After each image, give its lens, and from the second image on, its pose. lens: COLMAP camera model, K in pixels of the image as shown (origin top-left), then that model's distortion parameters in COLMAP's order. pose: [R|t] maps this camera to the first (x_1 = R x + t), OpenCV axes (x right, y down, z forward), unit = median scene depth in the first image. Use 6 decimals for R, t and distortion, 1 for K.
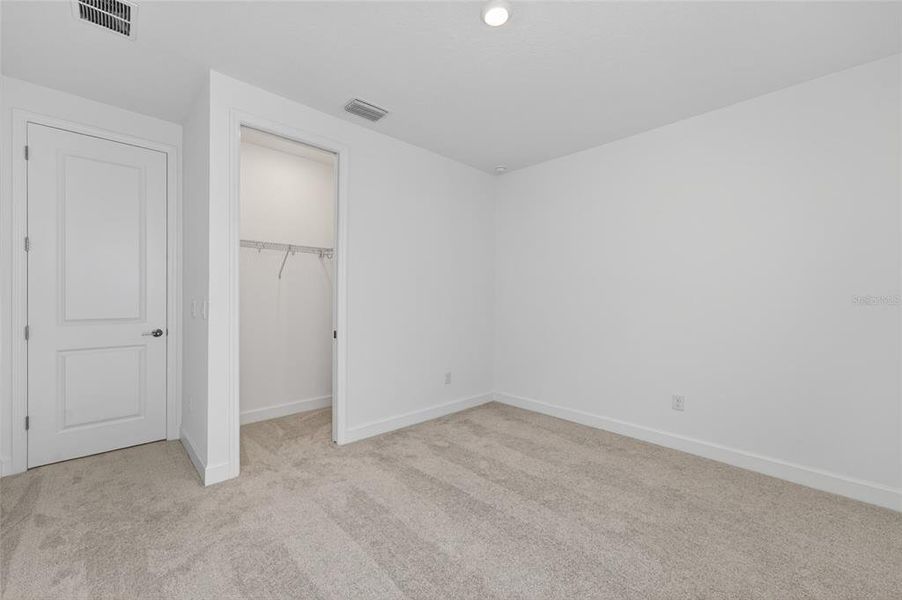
lens RADIAL K [[370.9, 0, 449.3], [0, 370.9, 300.8], [0, 0, 1]] dist [0.001863, 0.000129]
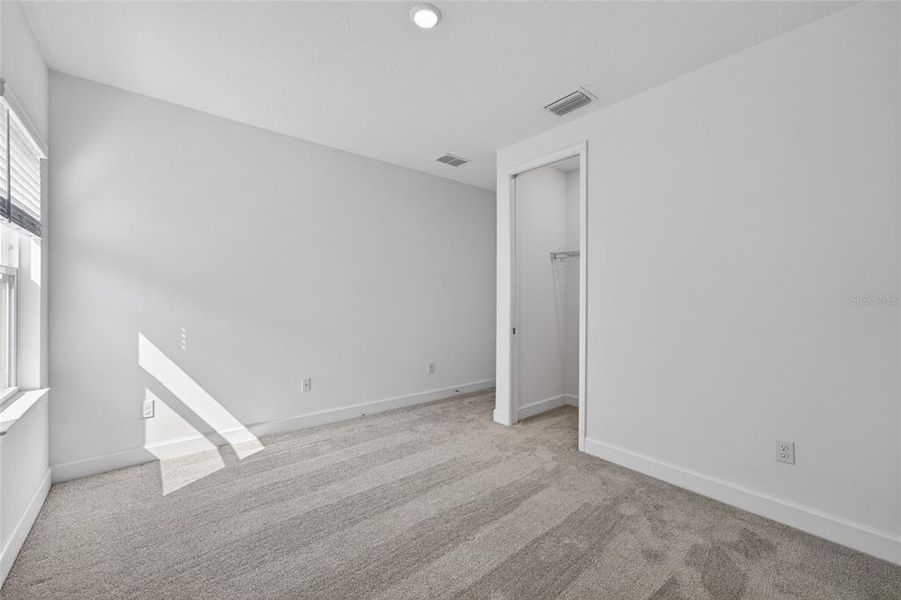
lens RADIAL K [[370.5, 0, 448.3], [0, 370.5, 299.9], [0, 0, 1]] dist [0.001863, 0.000129]
pose [[-0.060091, 0.000067, -0.998193, 0.179045], [-0.019818, 0.999803, 0.001260, -0.000011], [0.997996, 0.019858, -0.060077, 0.180369]]
